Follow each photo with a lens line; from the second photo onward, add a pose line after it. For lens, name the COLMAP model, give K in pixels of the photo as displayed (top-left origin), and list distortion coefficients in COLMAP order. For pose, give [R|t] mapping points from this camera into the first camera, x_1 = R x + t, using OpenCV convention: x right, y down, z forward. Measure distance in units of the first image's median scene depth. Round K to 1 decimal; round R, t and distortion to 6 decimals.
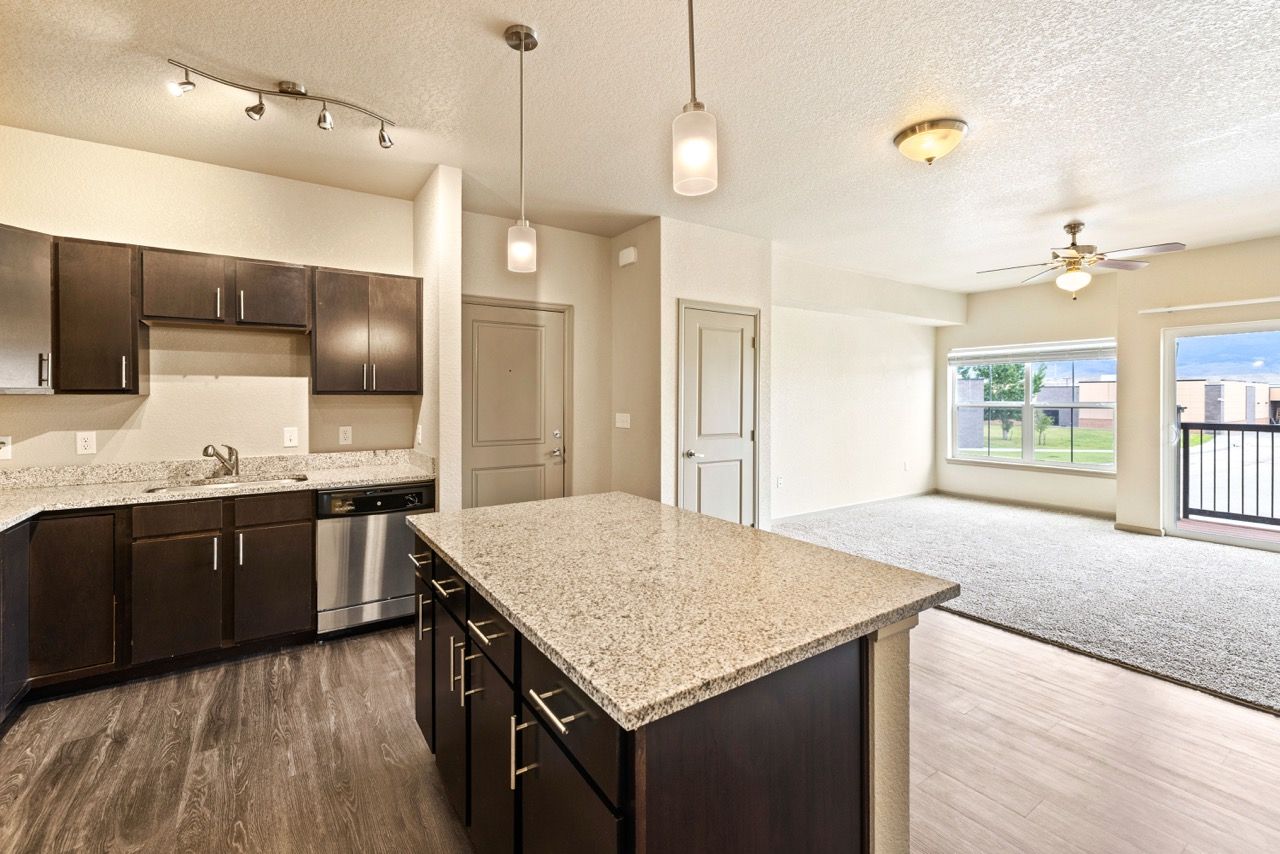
lens RADIAL K [[550.6, 0, 634.7], [0, 550.6, 397.5], [0, 0, 1]] dist [0.000642, 0.000601]
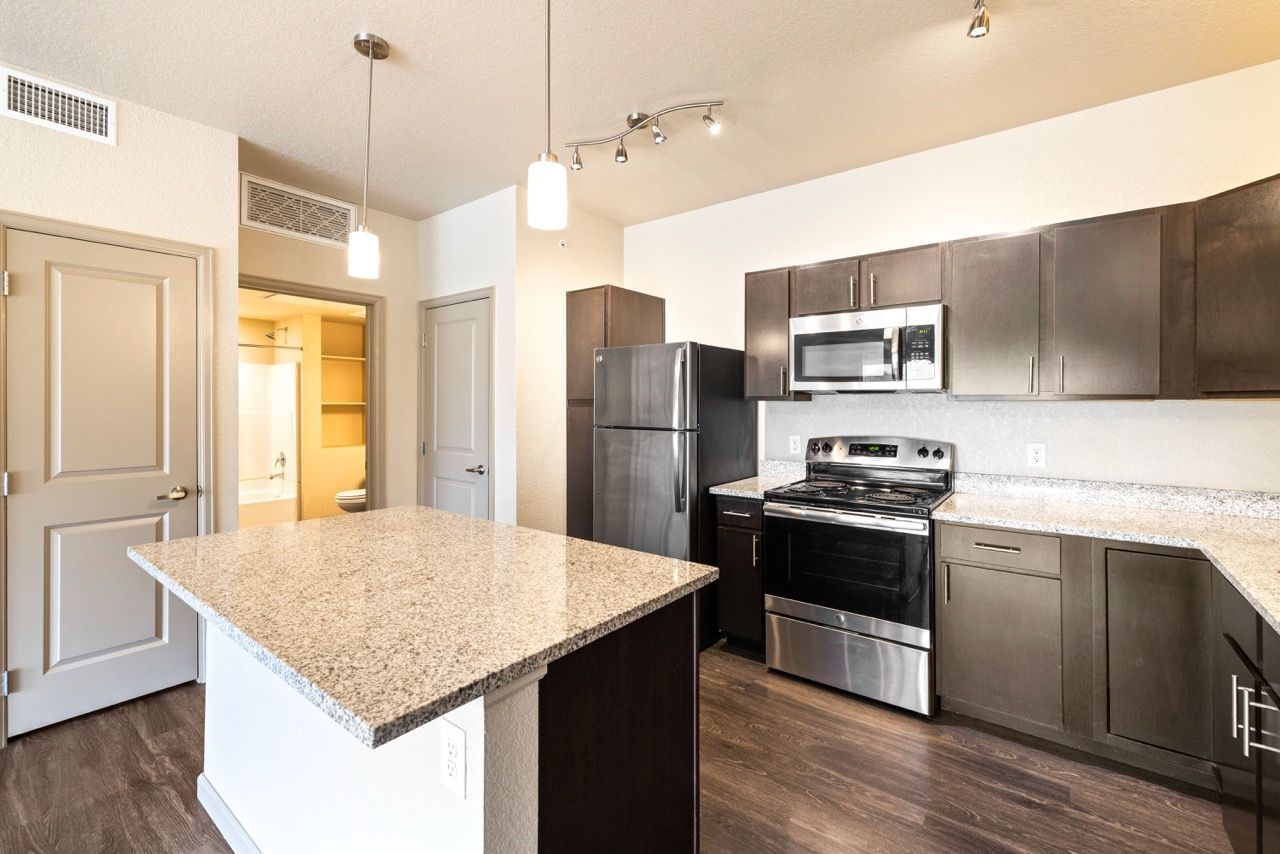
lens RADIAL K [[548.7, 0, 635.7], [0, 548.7, 407.5], [0, 0, 1]] dist [0.000188, -0.000016]
pose [[-0.949387, 0.001056, -0.314107, -0.043031], [-0.000918, 0.999981, 0.006136, 0.000735], [0.314107, 0.006114, -0.949368, 0.816404]]
